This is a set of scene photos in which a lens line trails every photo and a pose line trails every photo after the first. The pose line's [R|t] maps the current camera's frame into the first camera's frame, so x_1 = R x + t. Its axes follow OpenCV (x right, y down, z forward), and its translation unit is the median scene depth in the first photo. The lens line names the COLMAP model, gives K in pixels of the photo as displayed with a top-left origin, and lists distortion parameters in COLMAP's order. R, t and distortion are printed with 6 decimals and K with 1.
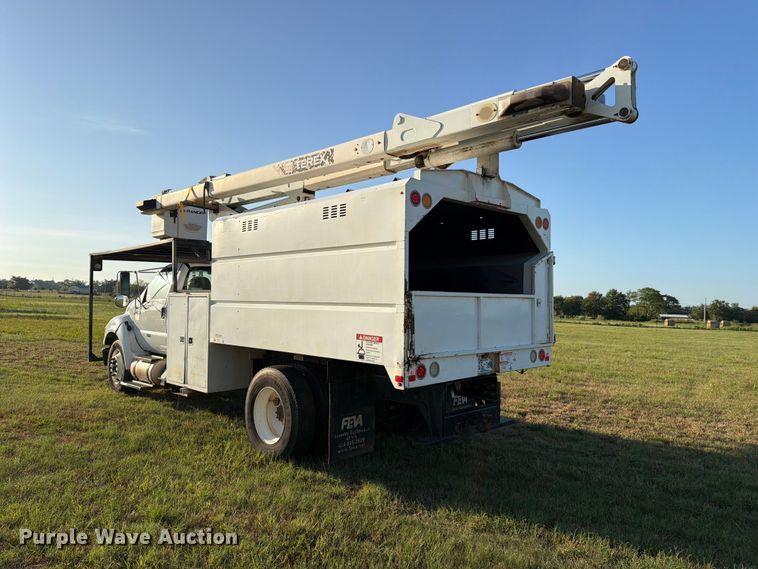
lens RADIAL K [[536.6, 0, 382.0], [0, 536.6, 284.7], [0, 0, 1]] dist [0.047057, -0.016973]
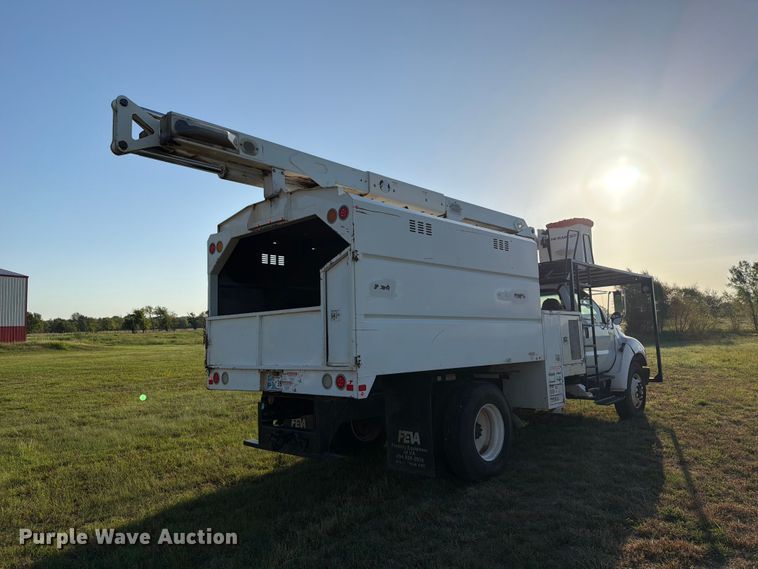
lens RADIAL K [[536.6, 0, 405.0], [0, 536.6, 269.0], [0, 0, 1]] dist [0.047057, -0.016973]
pose [[0.067074, -0.122502, -0.990199, 1.215579], [0.078625, 0.989997, -0.117151, 0.075079], [0.994645, -0.069996, 0.076035, 1.161310]]
